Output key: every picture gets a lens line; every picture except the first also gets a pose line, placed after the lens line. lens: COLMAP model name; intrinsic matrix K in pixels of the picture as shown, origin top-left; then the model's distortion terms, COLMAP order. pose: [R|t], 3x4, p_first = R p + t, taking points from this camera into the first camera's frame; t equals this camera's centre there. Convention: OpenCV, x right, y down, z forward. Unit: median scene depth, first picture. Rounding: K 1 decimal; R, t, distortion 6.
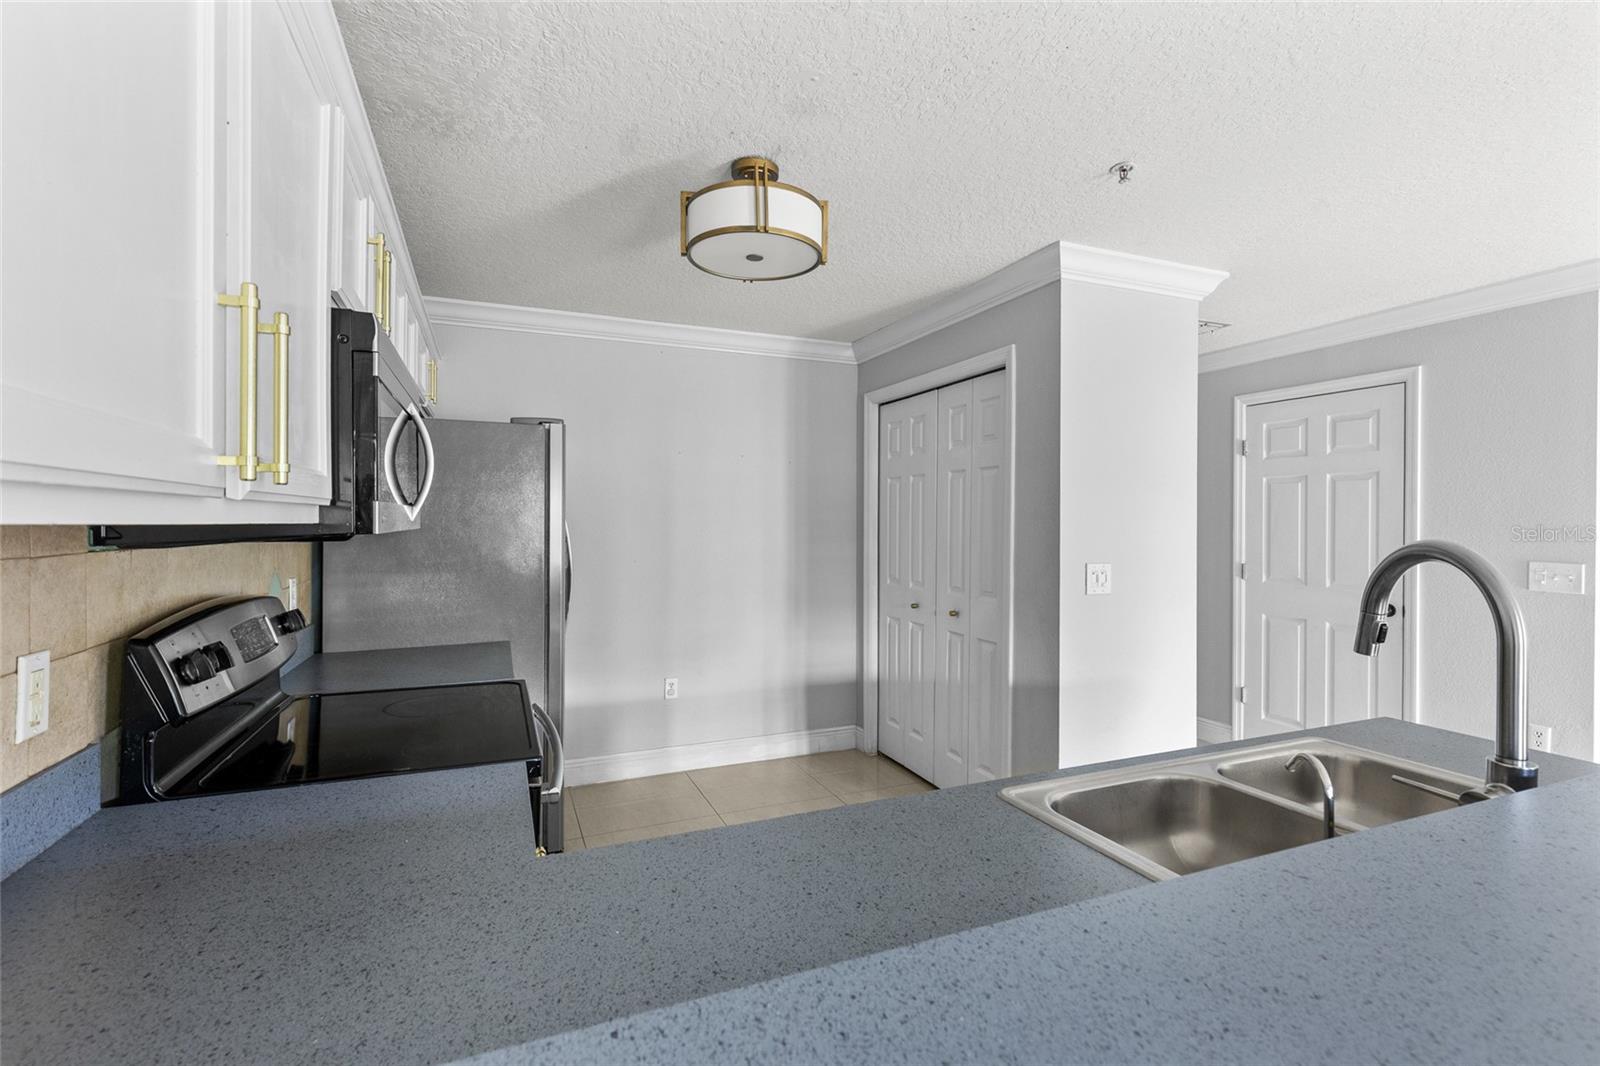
lens RADIAL K [[722.4, 0, 796.2], [0, 722.4, 525.7], [0, 0, 1]] dist [0.007605, -0.001527]
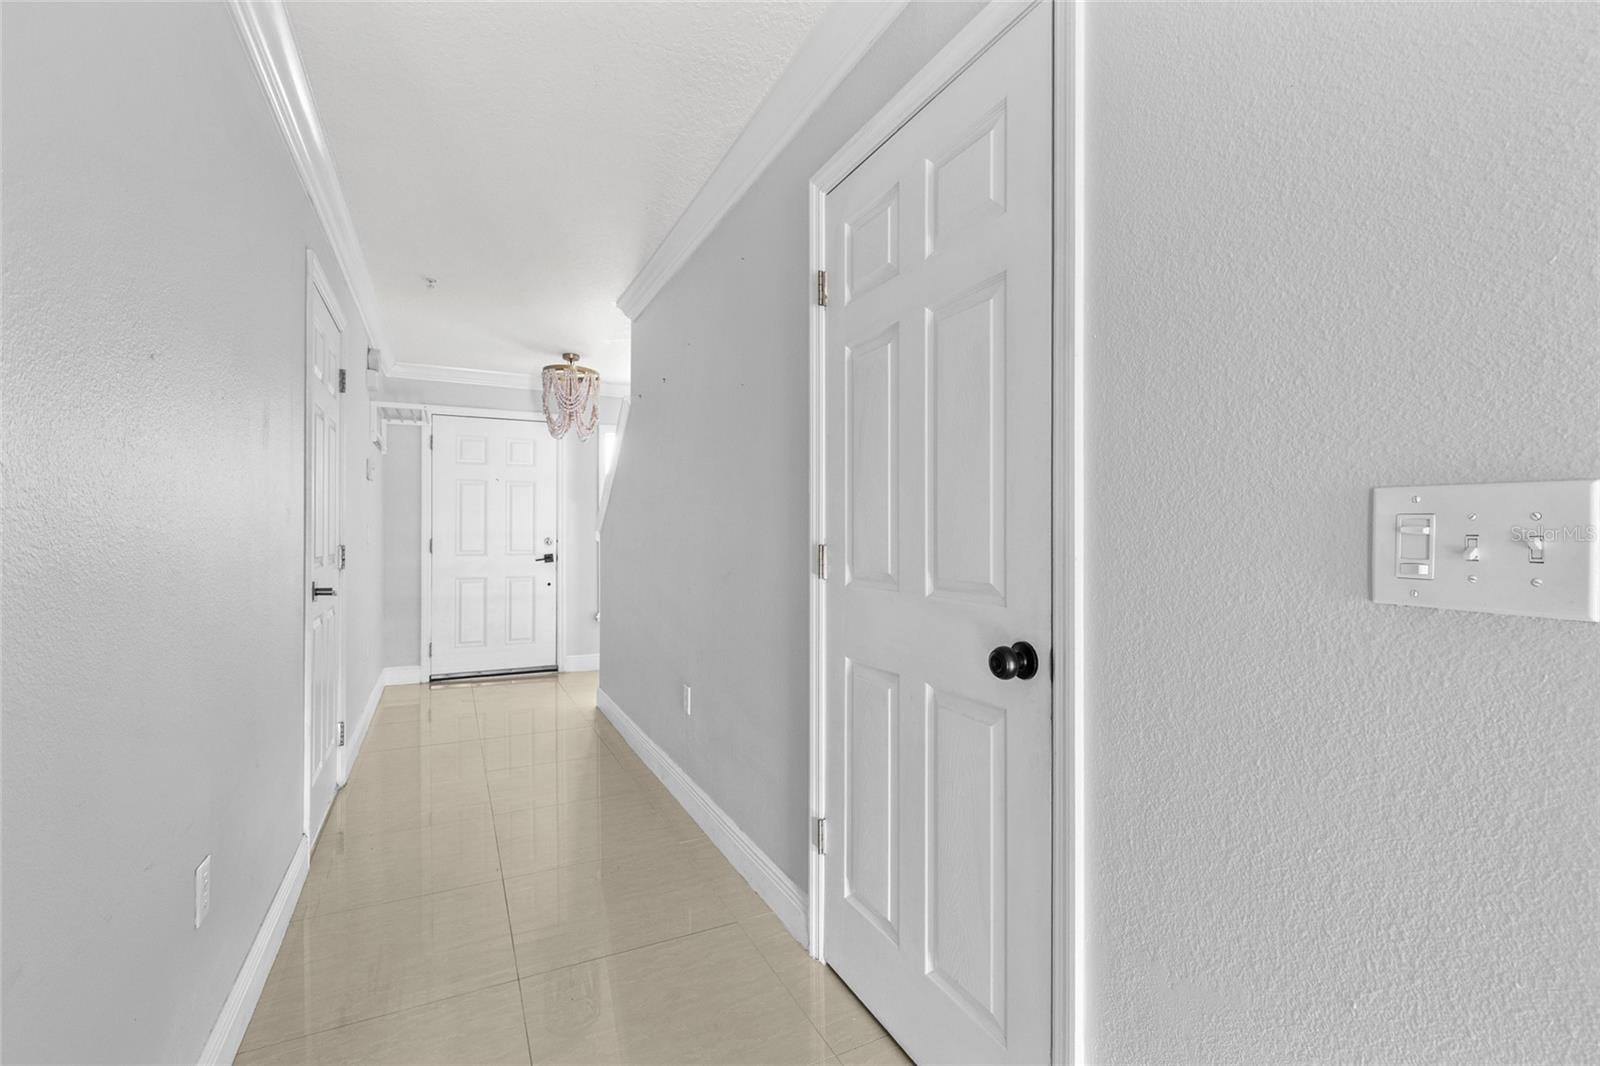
lens RADIAL K [[722.4, 0, 804.5], [0, 722.4, 523.8], [0, 0, 1]] dist [0.007605, -0.001527]
pose [[0.997409, -0.005401, 0.071741, 0.804219], [0.006451, 0.999875, -0.014412, 0.064961], [-0.071654, 0.014838, 0.997319, 0.774021]]
